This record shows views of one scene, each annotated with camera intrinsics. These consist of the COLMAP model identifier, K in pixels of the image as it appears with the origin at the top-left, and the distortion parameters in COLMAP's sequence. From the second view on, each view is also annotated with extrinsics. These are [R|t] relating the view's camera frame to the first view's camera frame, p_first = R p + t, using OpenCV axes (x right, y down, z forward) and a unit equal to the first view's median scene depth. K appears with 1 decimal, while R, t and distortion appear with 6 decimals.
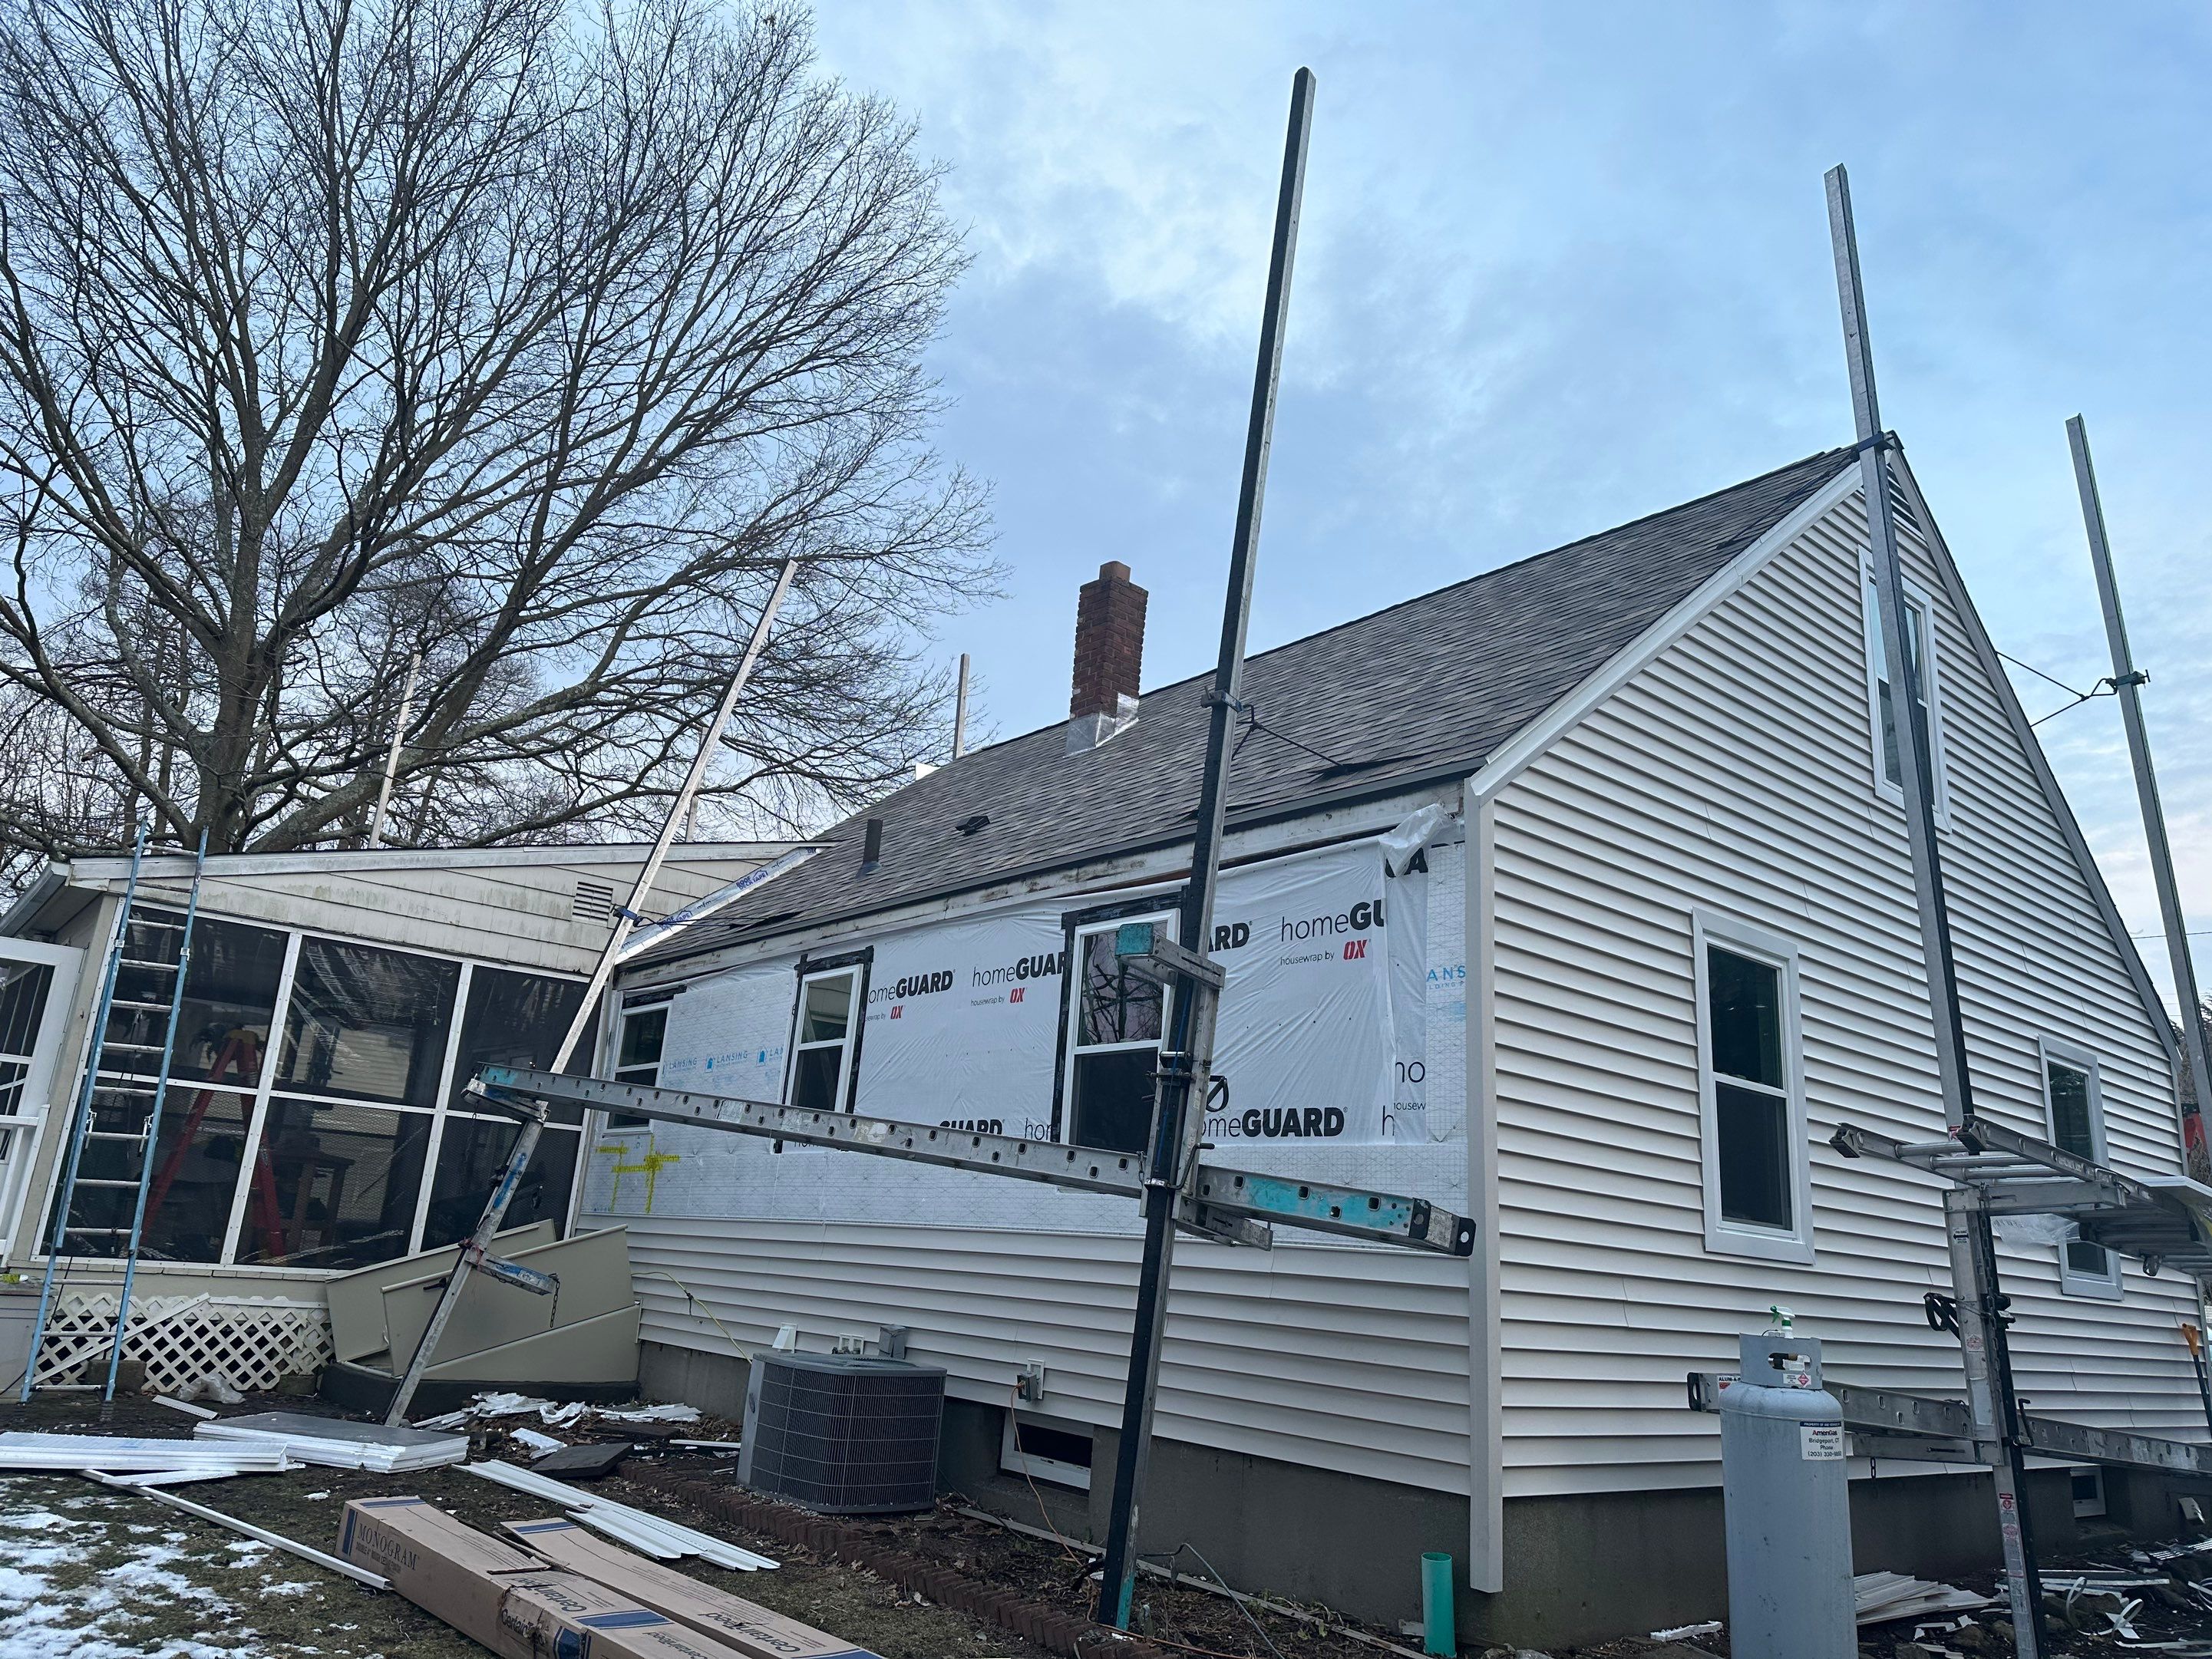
lens RADIAL K [[1485.7, 0, 1117.7], [0, 1485.7, 828.7], [0, 0, 1]] dist [0.059919, -0.008311]
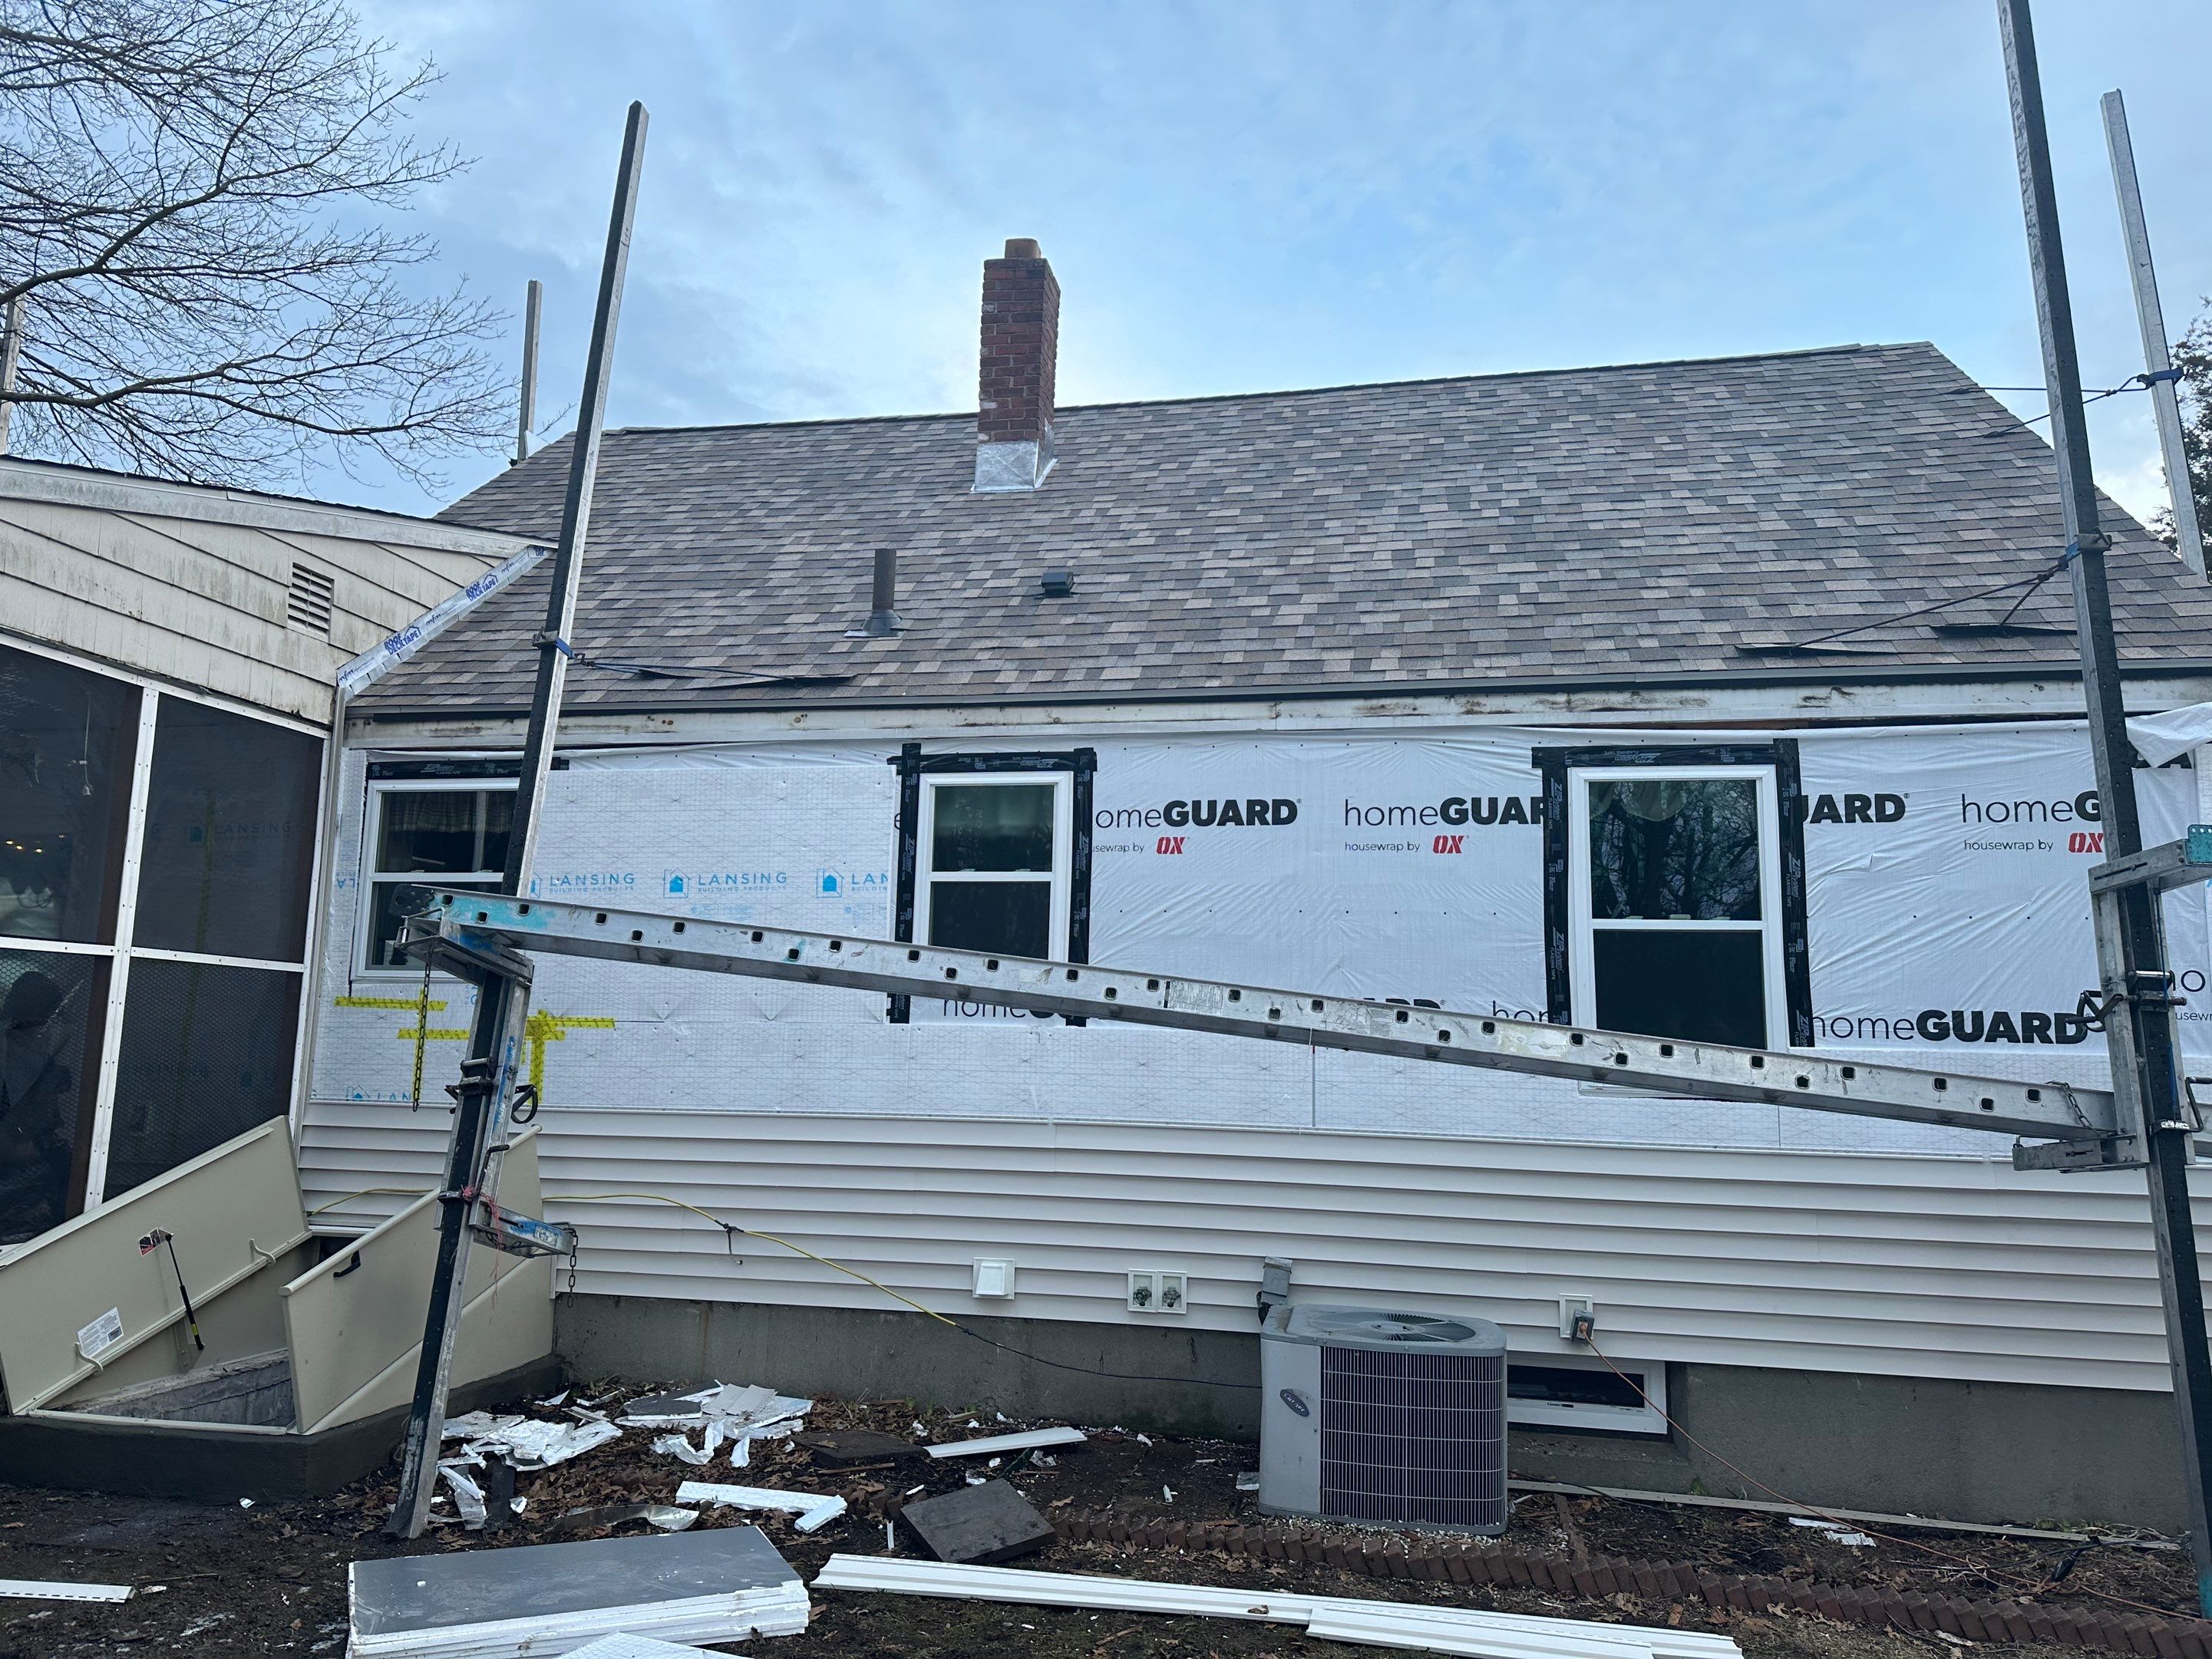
lens RADIAL K [[1485.7, 0, 1101.1], [0, 1485.7, 846.6], [0, 0, 1]] dist [0.059919, -0.008311]
pose [[0.801047, 0.030199, 0.597840, -0.639322], [-0.136952, 0.981483, 0.133925, 0.030597], [-0.582725, -0.189156, 0.790349, 0.451136]]
